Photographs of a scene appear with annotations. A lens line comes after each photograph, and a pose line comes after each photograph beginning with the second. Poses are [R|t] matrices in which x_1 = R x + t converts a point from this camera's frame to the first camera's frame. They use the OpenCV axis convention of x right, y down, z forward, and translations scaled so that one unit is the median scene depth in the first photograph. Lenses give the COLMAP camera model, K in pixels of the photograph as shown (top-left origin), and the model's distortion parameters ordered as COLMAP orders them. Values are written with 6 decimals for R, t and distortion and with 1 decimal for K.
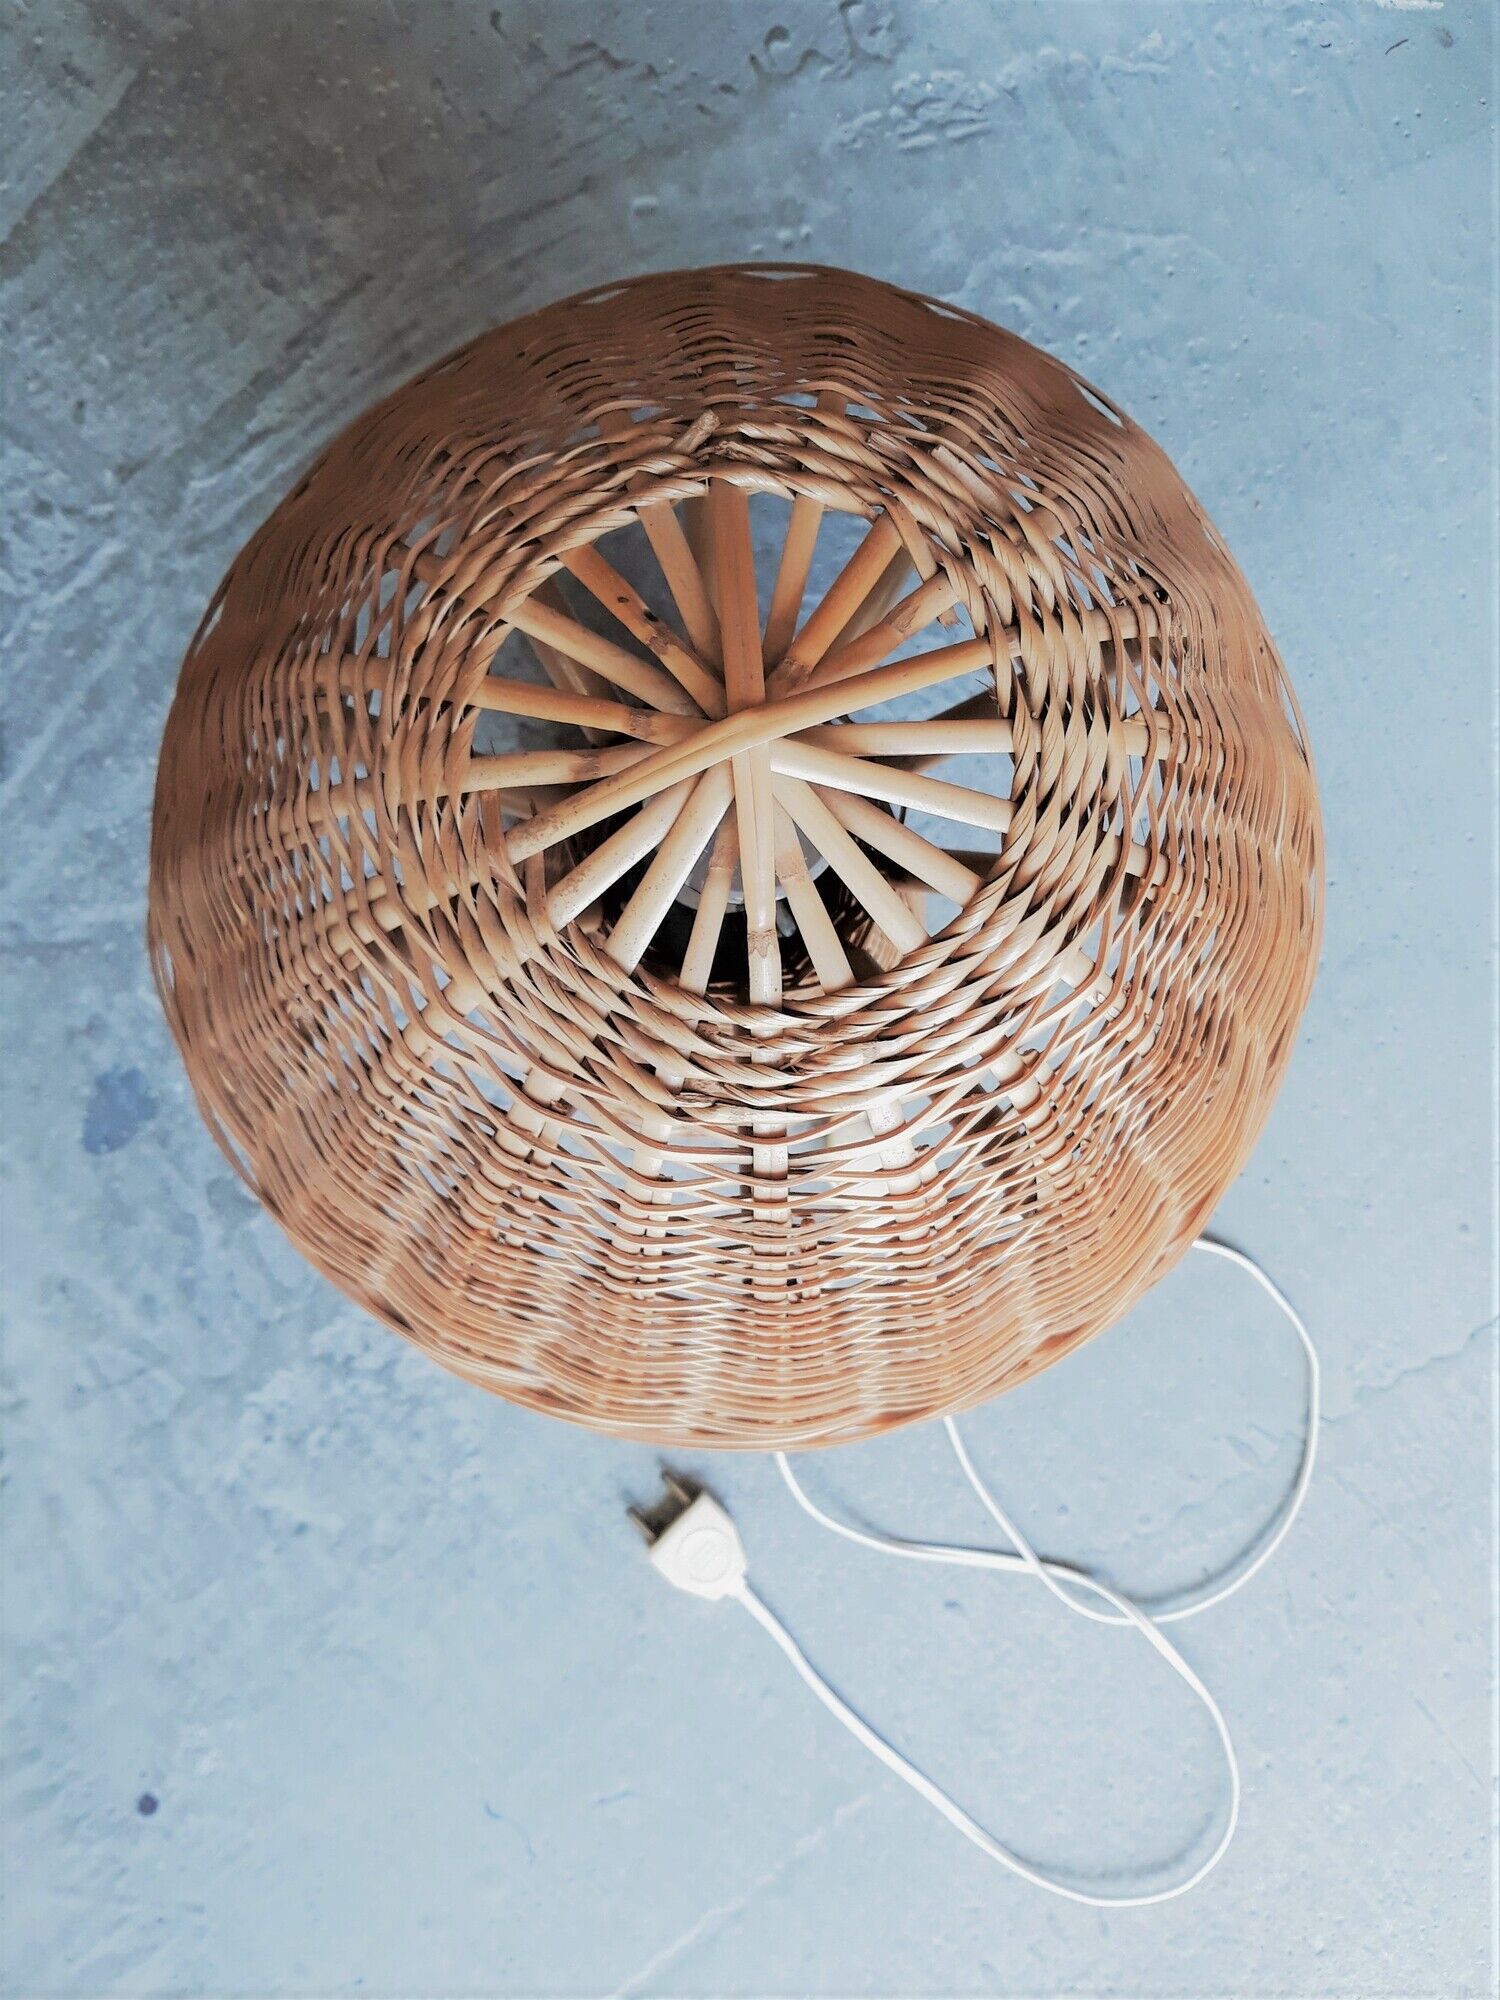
lens RADIAL K [[1706.3, 0, 743.4], [0, 1706.3, 995.5], [0, 0, 1]] dist [-0.028560, -0.026096]
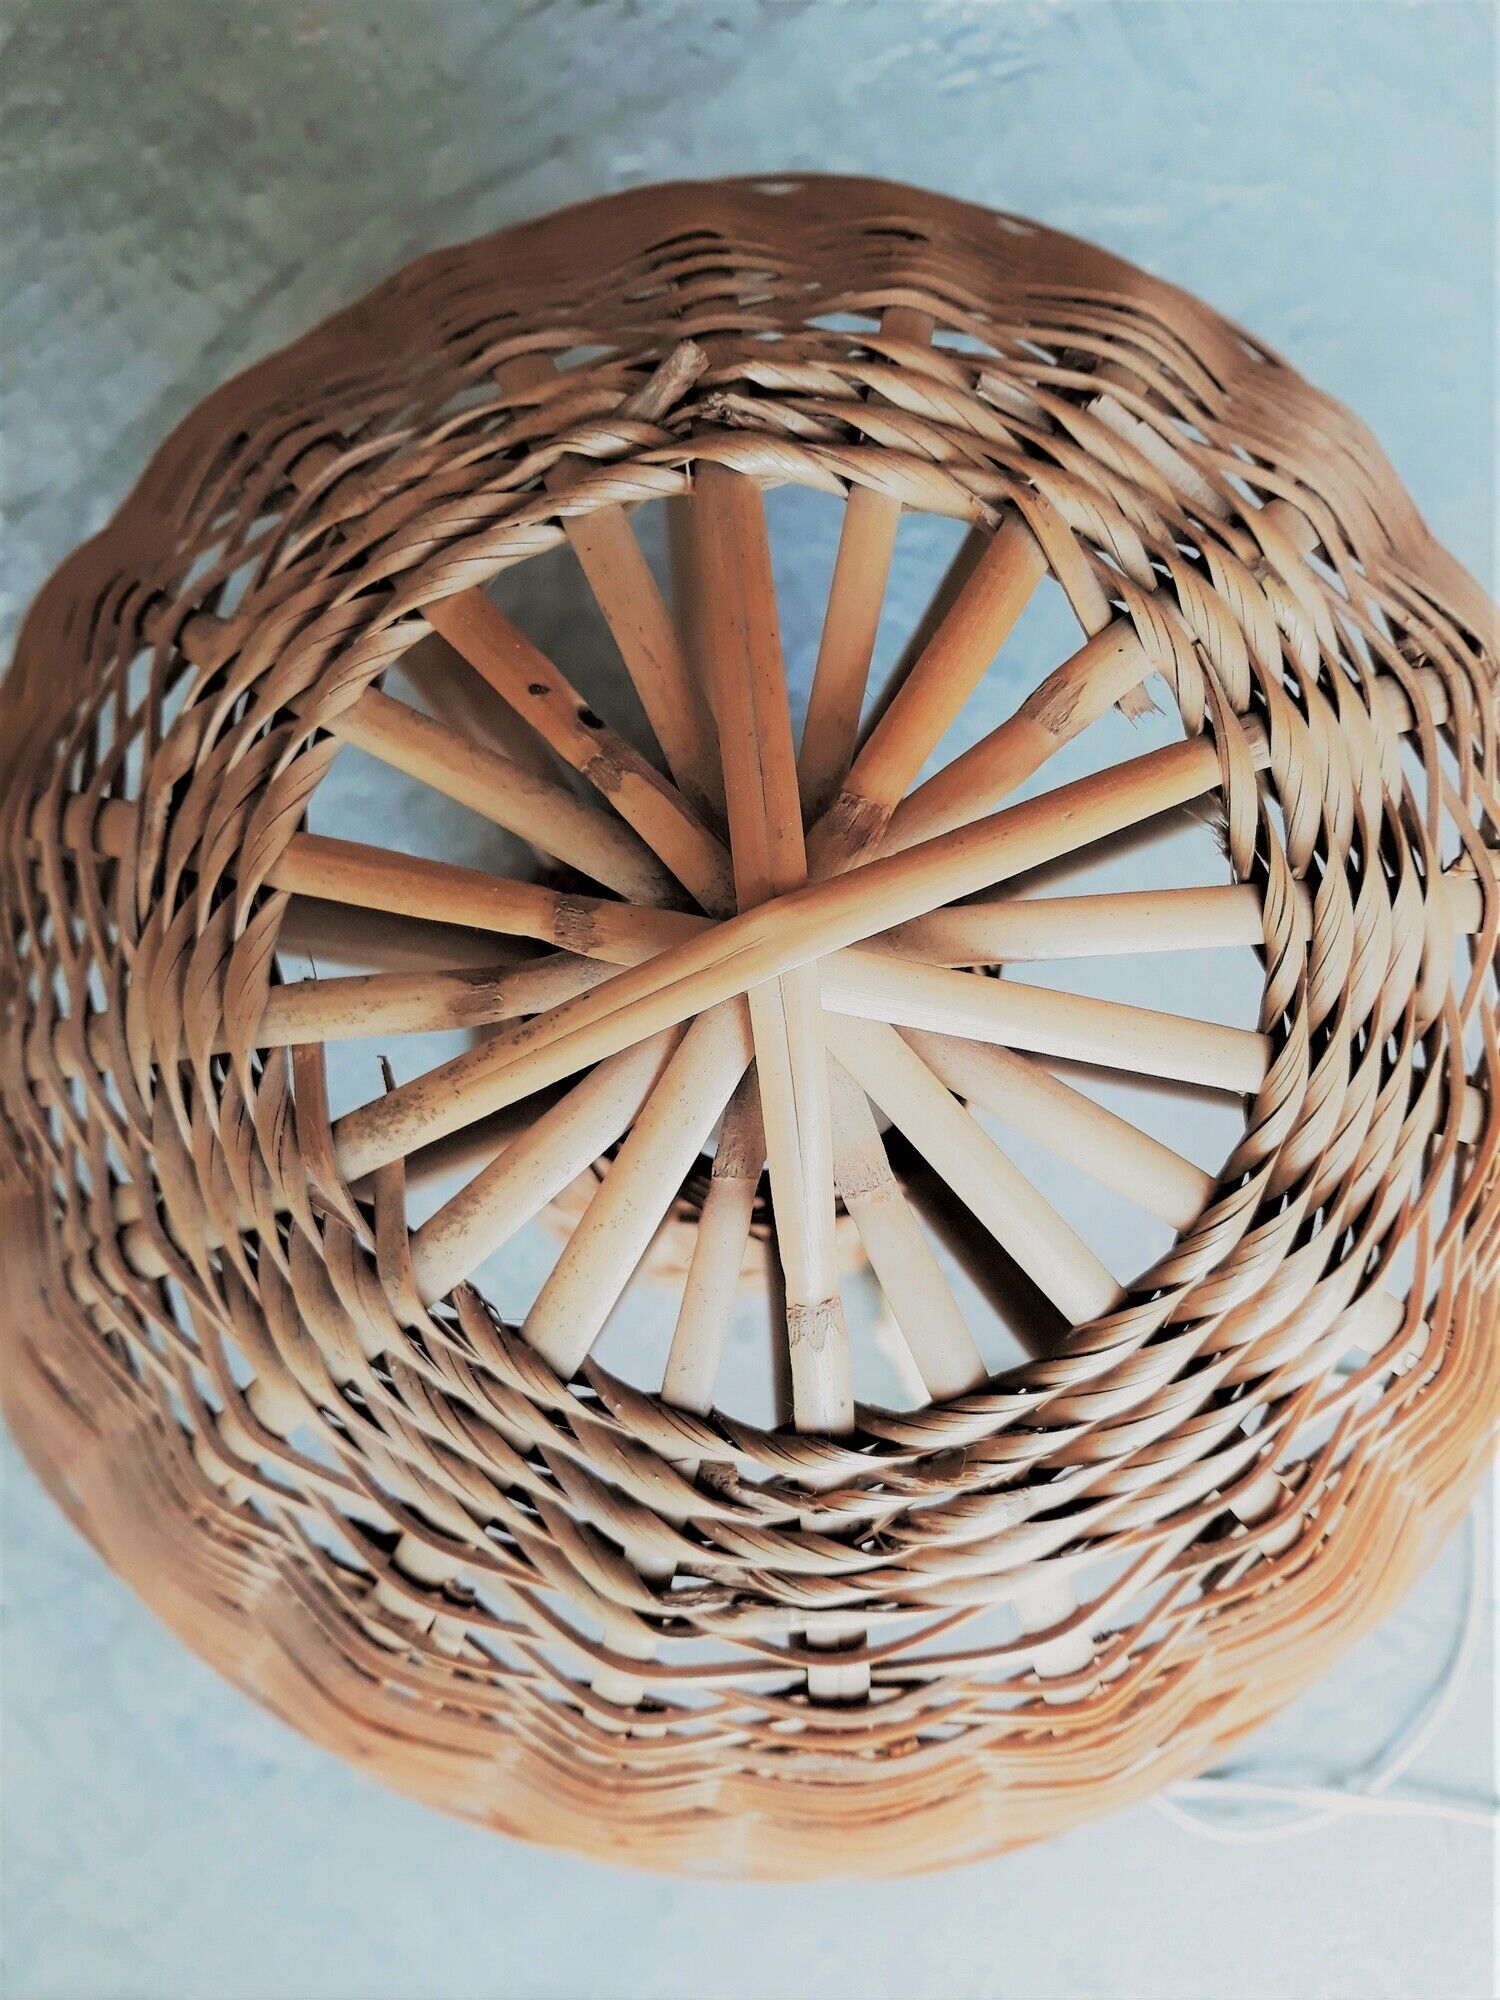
lens RADIAL K [[1706.3, 0, 756.5], [0, 1706.3, 996.1], [0, 0, 1]] dist [-0.028560, -0.026096]
pose [[0.999545, -0.028703, -0.009246, 0.000959], [0.028572, 0.999493, -0.014015, -0.121457], [0.009644, 0.013744, 0.999859, 0.446975]]
